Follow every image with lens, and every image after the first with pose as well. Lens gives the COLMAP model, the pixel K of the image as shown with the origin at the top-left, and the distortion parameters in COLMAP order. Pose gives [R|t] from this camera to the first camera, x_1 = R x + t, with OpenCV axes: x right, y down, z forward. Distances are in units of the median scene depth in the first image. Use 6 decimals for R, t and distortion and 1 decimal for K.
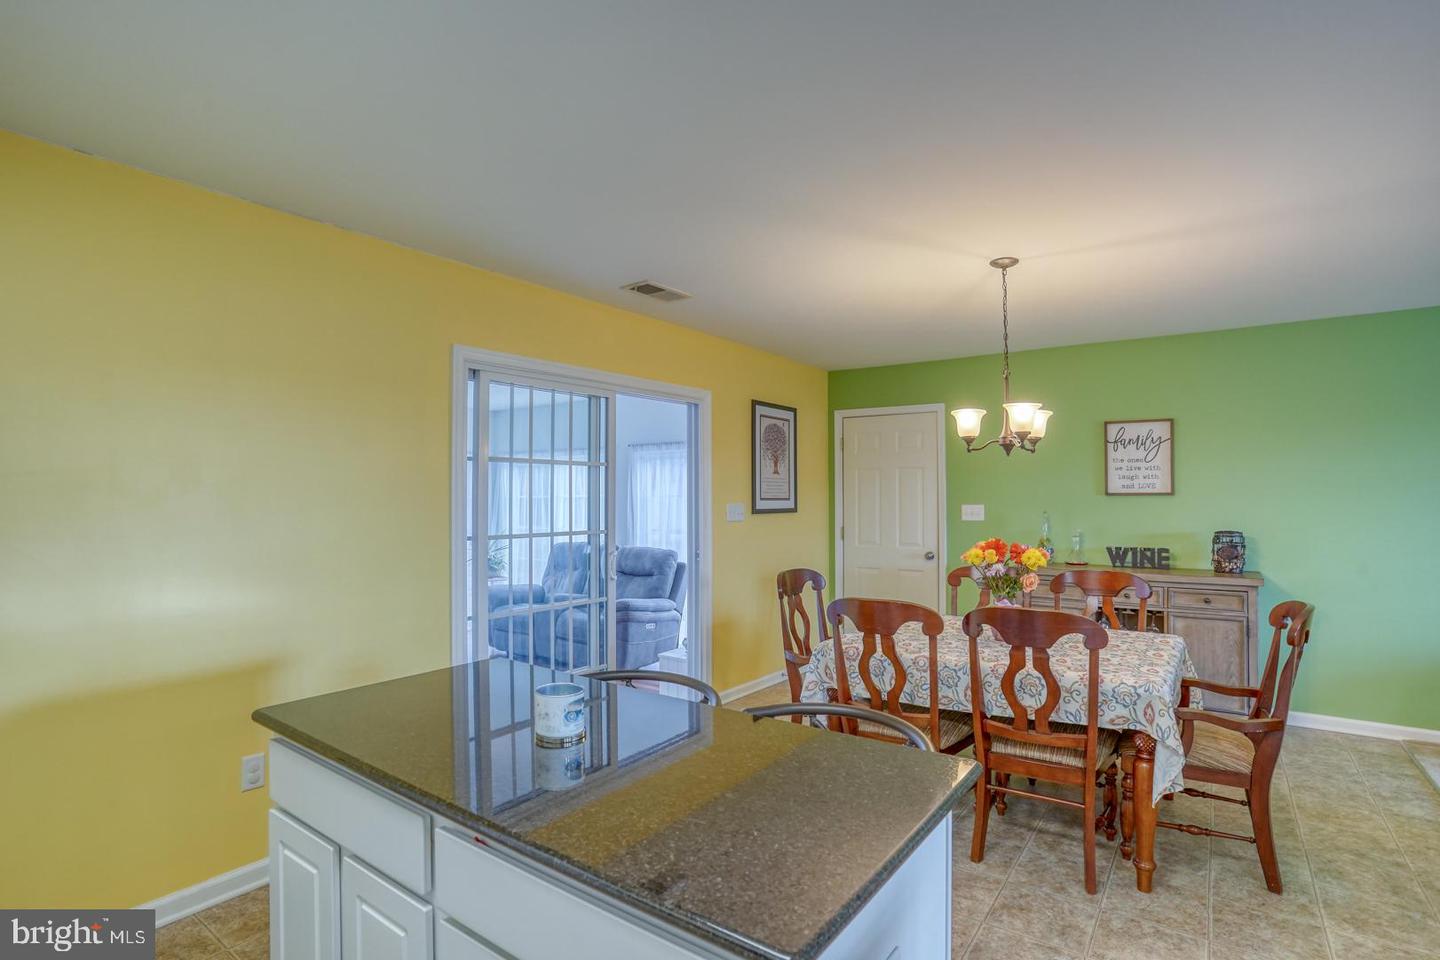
lens RADIAL K [[715.9, 0, 711.1], [0, 715.9, 480.3], [0, 0, 1]] dist [-0.074029, 0.032072]
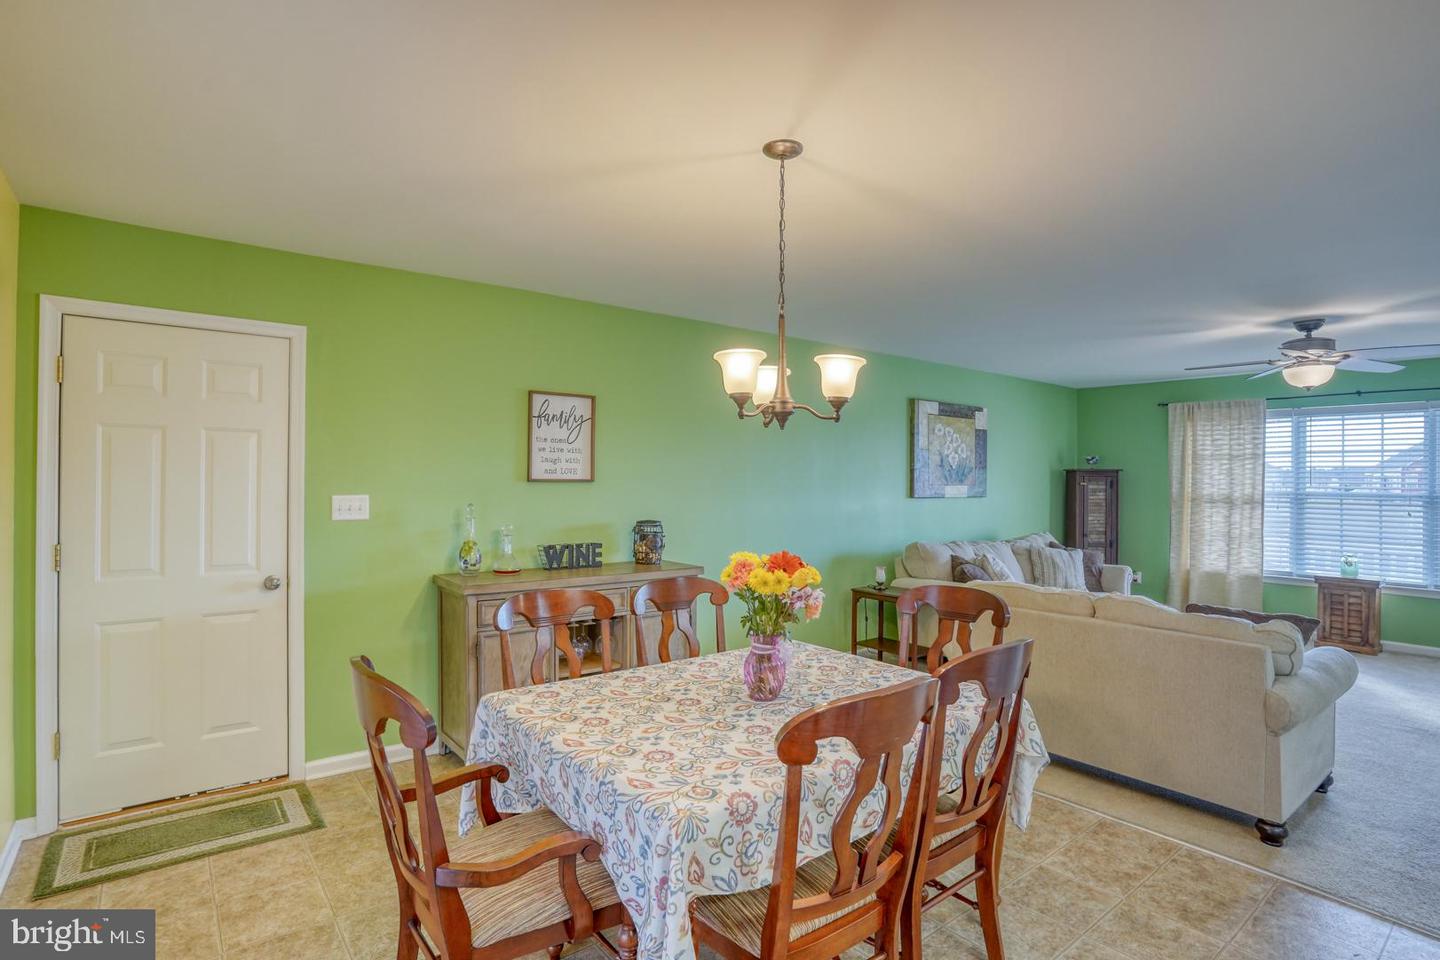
lens RADIAL K [[725.0, 0, 720.0], [0, 725.0, 480.0], [0, 0, 1]] dist [-0.106471, 0.070733]
pose [[0.271538, 0.001882, 0.962426, -0.183277], [-0.030600, 0.999509, 0.006679, 0.007487], [-0.961941, -0.031264, 0.271462, 0.603979]]
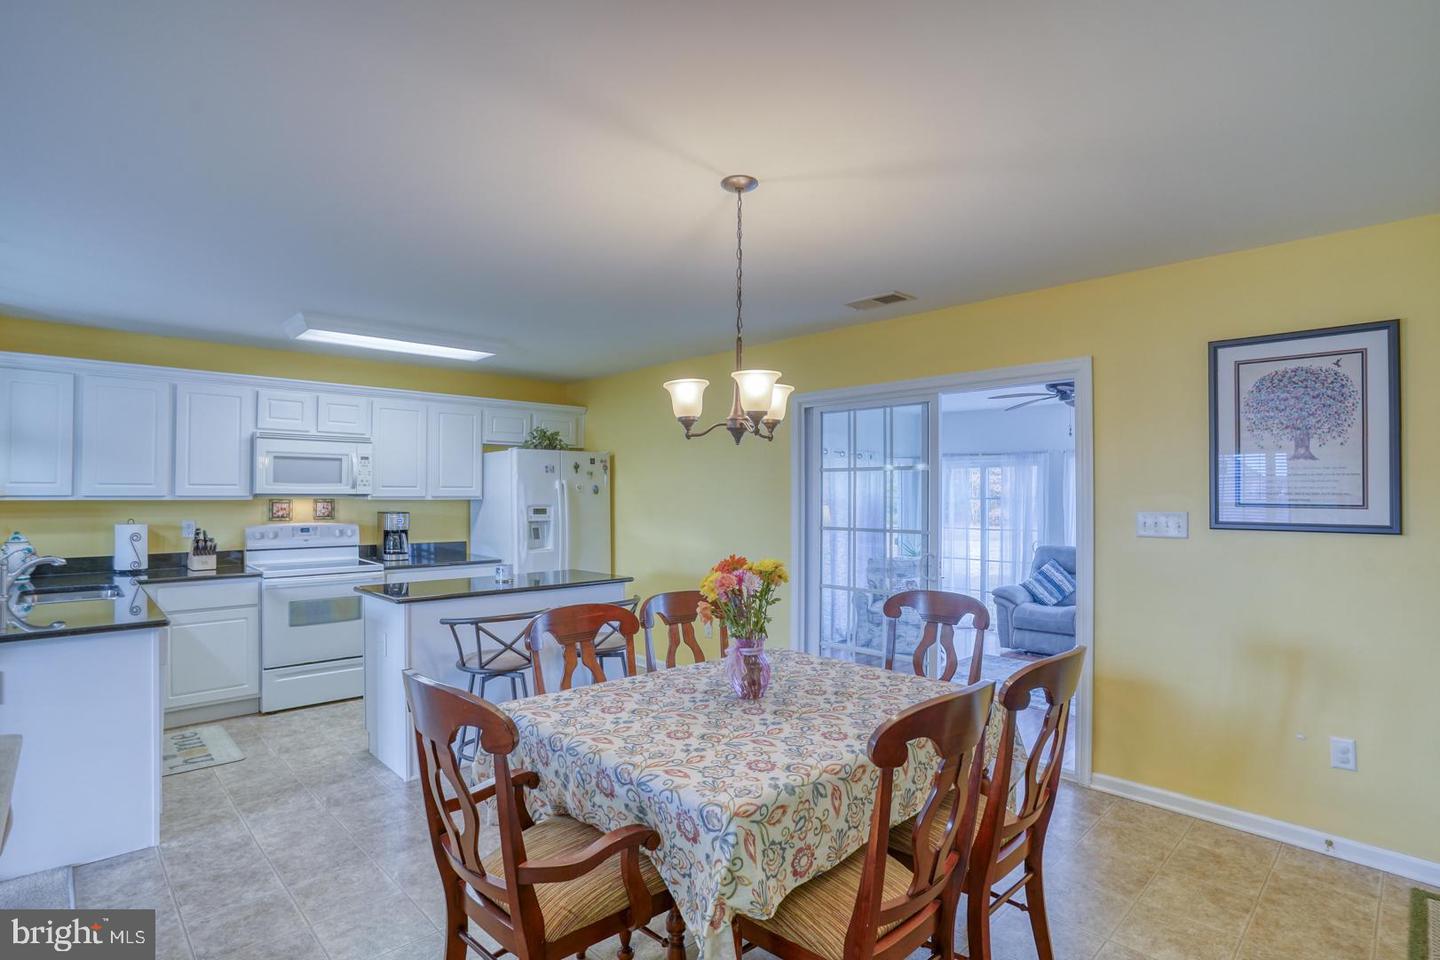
lens RADIAL K [[715.9, 0, 711.1], [0, 715.9, 480.3], [0, 0, 1]] dist [-0.074029, 0.032072]
pose [[-0.186922, -0.020493, -0.982161, 0.822036], [0.018840, 0.999524, -0.024441, 0.013333], [0.982194, -0.023073, -0.186447, 0.783515]]
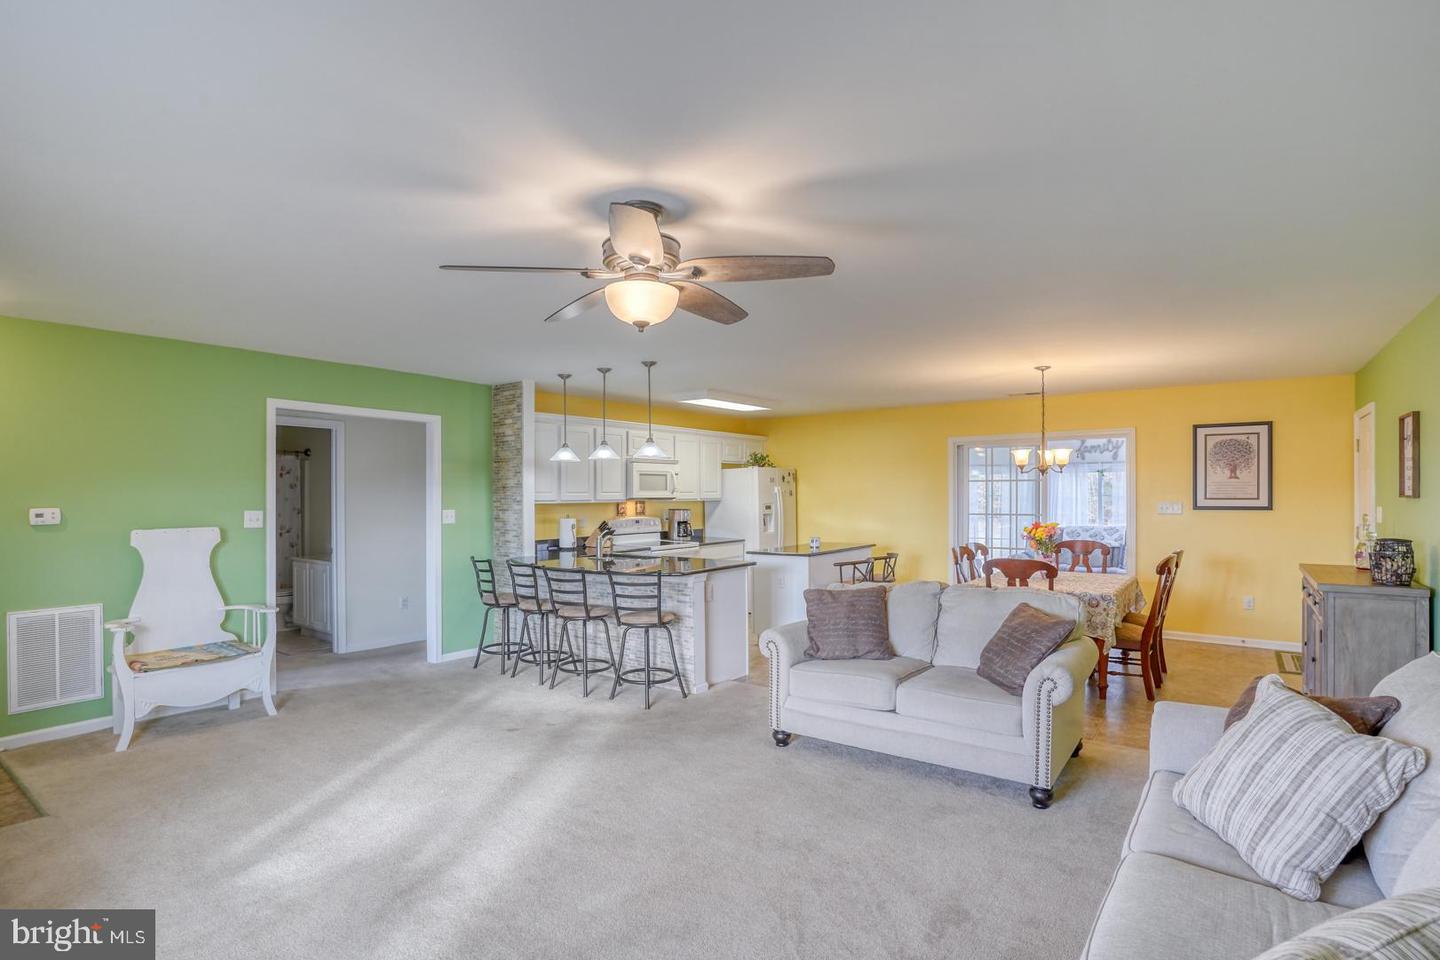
lens RADIAL K [[734.9, 0, 719.4], [0, 734.9, 497.3], [0, 0, 1]] dist [-0.000477, 0.000092]
pose [[0.018861, 0.005153, -0.999809, 1.631324], [0.028232, 0.999585, 0.005684, -0.011011], [0.999423, -0.028333, 0.018708, 0.084949]]
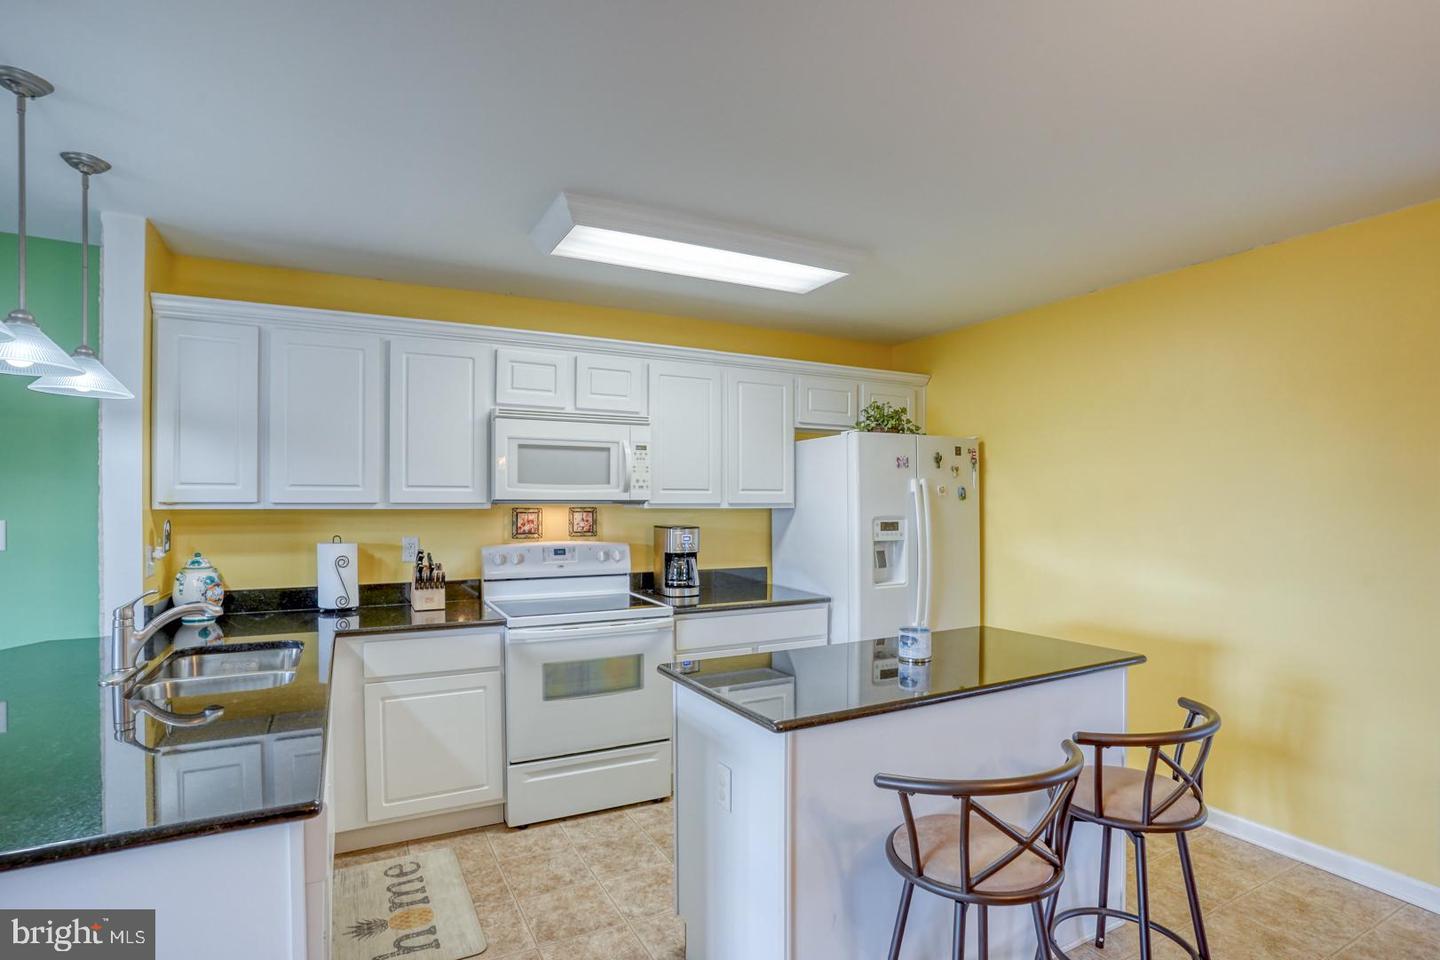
lens RADIAL K [[700.3, 0, 729.8], [0, 700.3, 499.4], [0, 0, 1]] dist [-0.063694, 0.000477]
pose [[-0.423516, -0.003225, -0.905883, 0.457234], [0.016927, 0.999791, -0.011473, 0.006484], [0.905731, -0.020193, -0.423373, 0.428683]]
